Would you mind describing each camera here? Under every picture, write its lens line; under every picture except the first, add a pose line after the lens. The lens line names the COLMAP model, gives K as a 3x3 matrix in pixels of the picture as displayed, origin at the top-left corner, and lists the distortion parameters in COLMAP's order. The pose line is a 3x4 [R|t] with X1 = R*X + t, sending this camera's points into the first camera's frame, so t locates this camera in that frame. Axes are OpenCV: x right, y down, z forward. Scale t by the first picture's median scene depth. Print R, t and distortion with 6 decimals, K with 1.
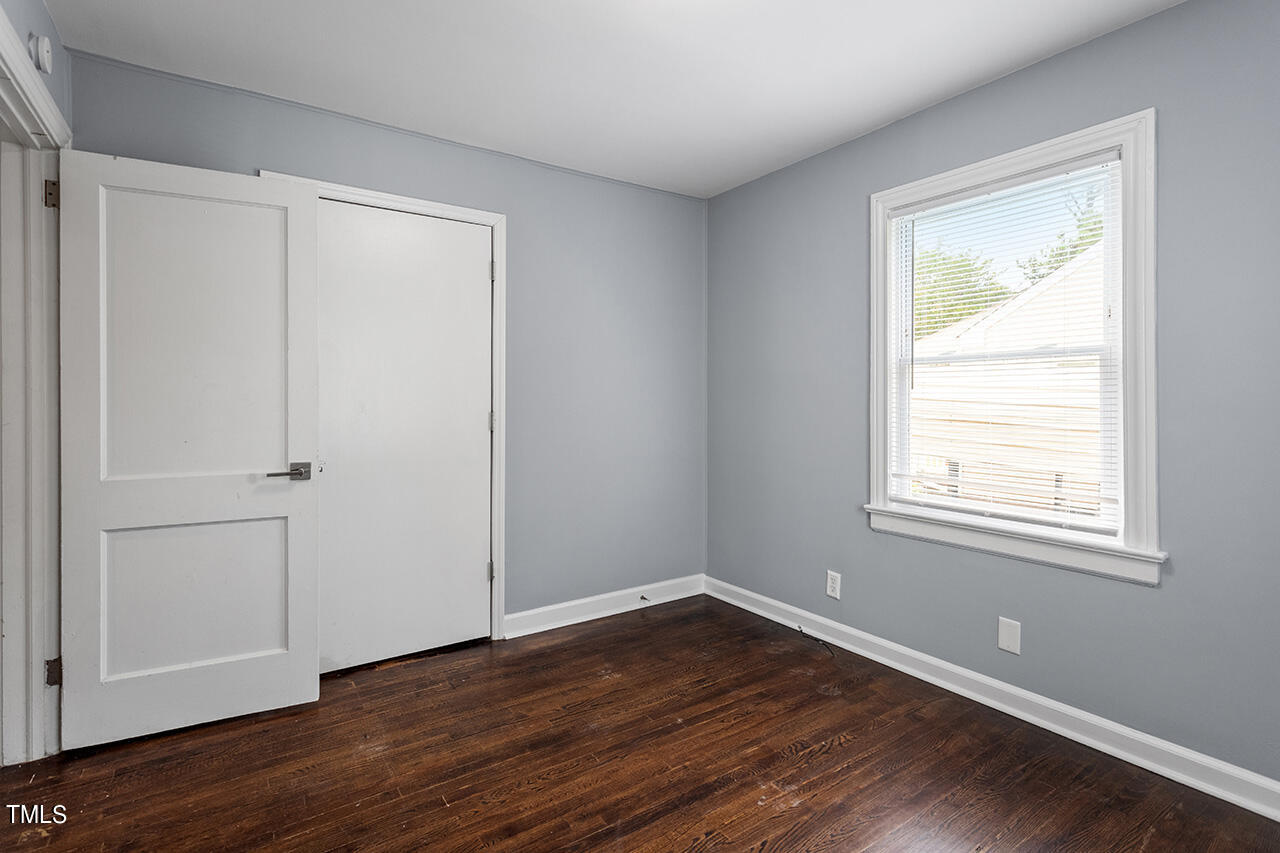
lens RADIAL K [[614.0, 0, 641.5], [0, 614.0, 400.4], [0, 0, 1]] dist [0.001539, 0.002786]
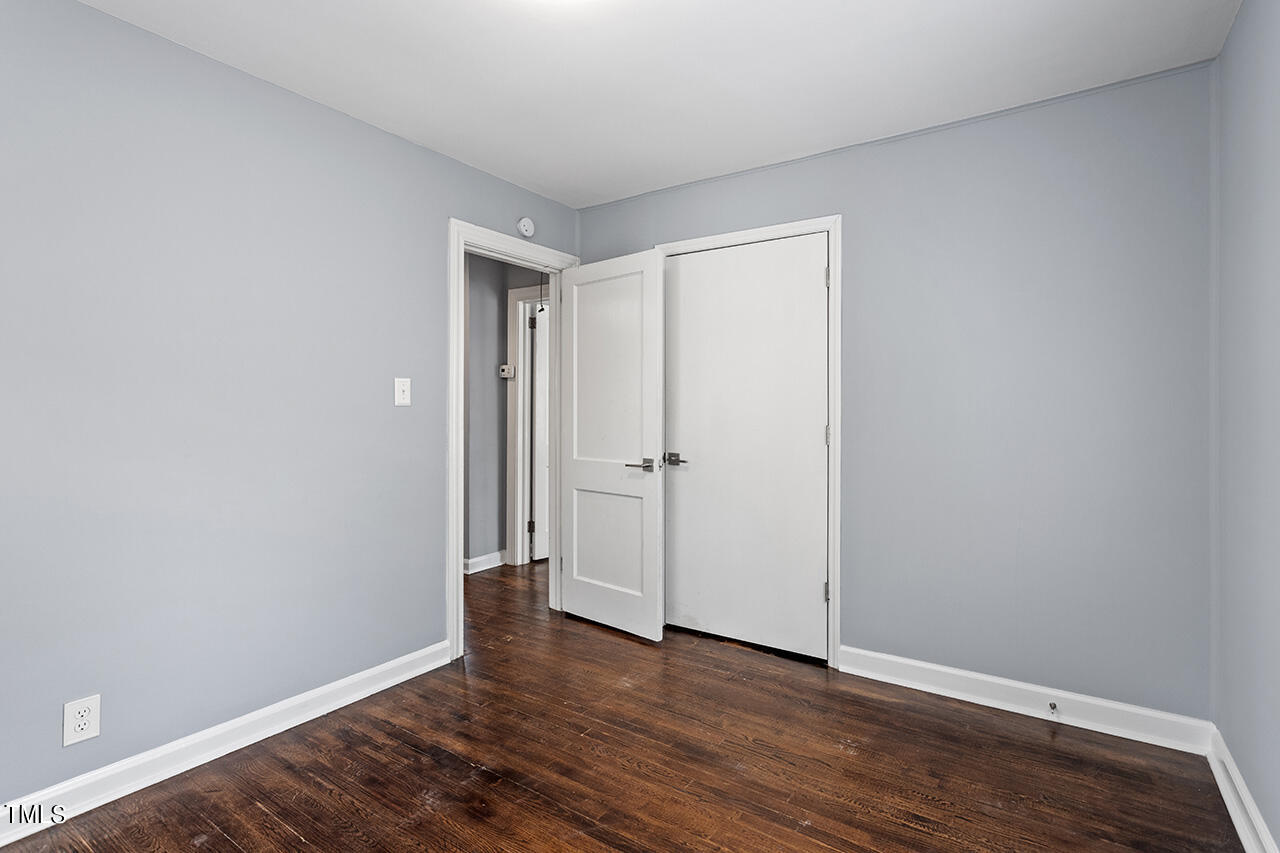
lens RADIAL K [[614.0, 0, 664.7], [0, 614.0, 410.8], [0, 0, 1]] dist [0.001539, 0.002786]
pose [[0.381981, -0.002768, -0.924166, 0.672841], [-0.006161, 0.999966, -0.005542, 0.004312], [0.924150, 0.007811, 0.381951, 0.500615]]
